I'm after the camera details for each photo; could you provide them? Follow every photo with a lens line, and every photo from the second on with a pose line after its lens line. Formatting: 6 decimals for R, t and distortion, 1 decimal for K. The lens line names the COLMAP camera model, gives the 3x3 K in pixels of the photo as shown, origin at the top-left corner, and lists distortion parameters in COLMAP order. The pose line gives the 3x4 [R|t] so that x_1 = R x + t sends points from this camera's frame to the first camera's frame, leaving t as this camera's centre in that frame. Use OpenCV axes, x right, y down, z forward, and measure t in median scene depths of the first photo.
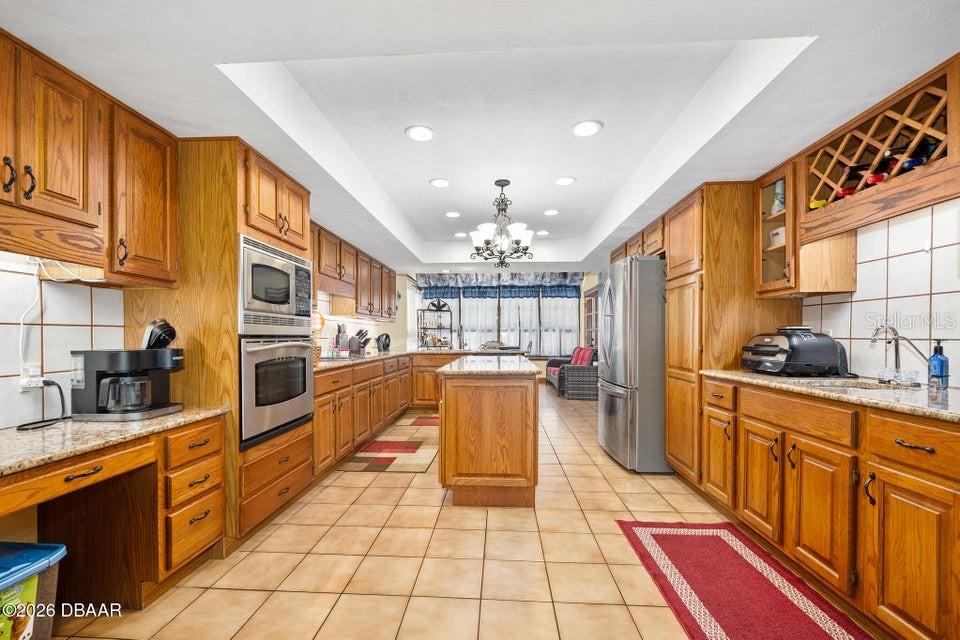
lens RADIAL K [[386.9, 0, 480.3], [0, 386.9, 334.8], [0, 0, 1]] dist [-0.002840, 0.000244]
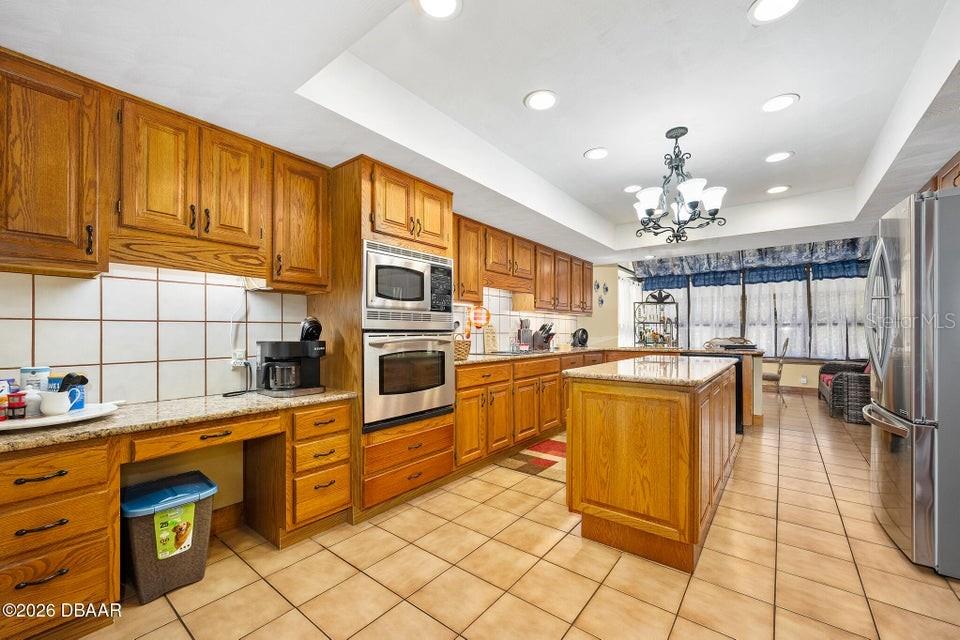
lens RADIAL K [[378.9, 0, 489.3], [0, 378.9, 328.1], [0, 0, 1]] dist [-0.001654, 0.000077]
pose [[0.826923, -0.002319, -0.562311, 0.225978], [-0.000439, 0.999989, -0.004770, 0.000704], [0.562316, 0.004191, 0.826912, 0.221574]]
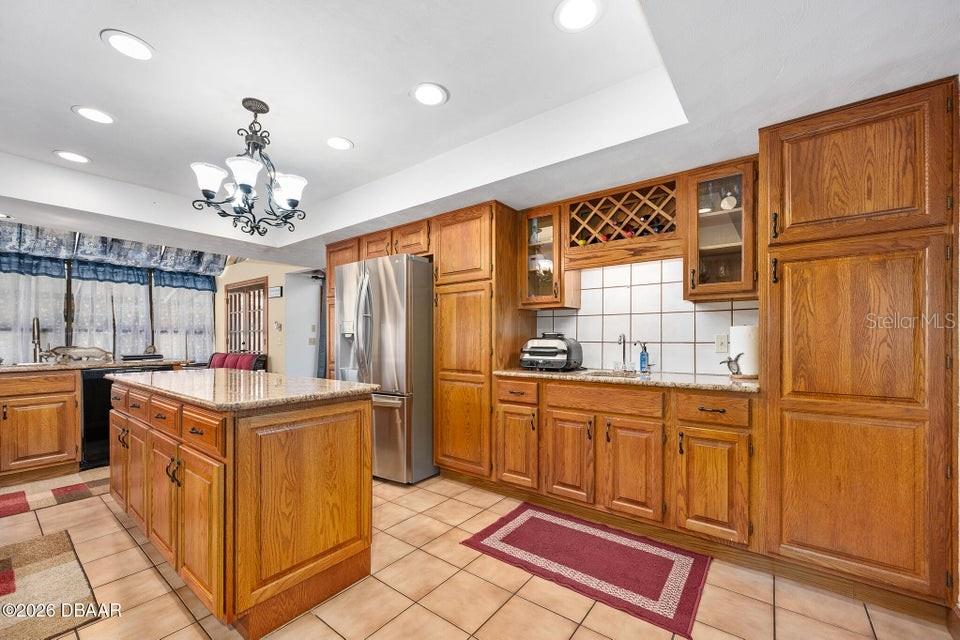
lens RADIAL K [[382.7, 0, 477.6], [0, 382.7, 338.5], [0, 0, 1]] dist [-0.000887, 0.000071]
pose [[0.572379, 0.004252, 0.819978, -0.340410], [-0.004794, 0.999987, -0.001839, 0.001167], [-0.819975, -0.002878, 0.572392, 0.422943]]
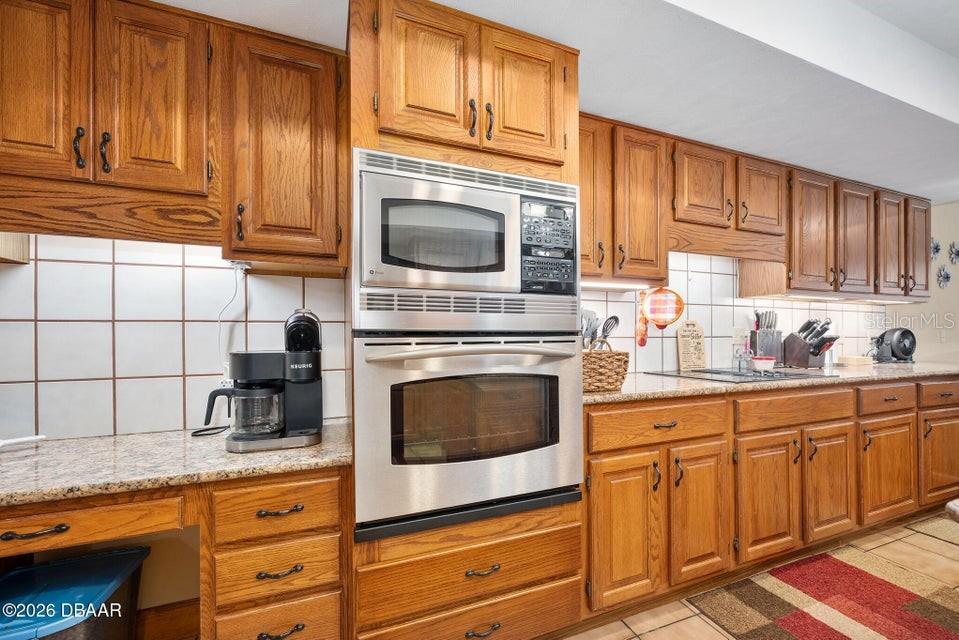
lens RADIAL K [[386.5, 0, 479.8], [0, 386.5, 334.8], [0, 0, 1]] dist [-0.002840, 0.000244]
pose [[0.413067, -0.000668, -0.910700, -0.032126], [0.005669, 0.999982, 0.001838, 0.004264], [0.910683, -0.005922, 0.413064, 0.700705]]
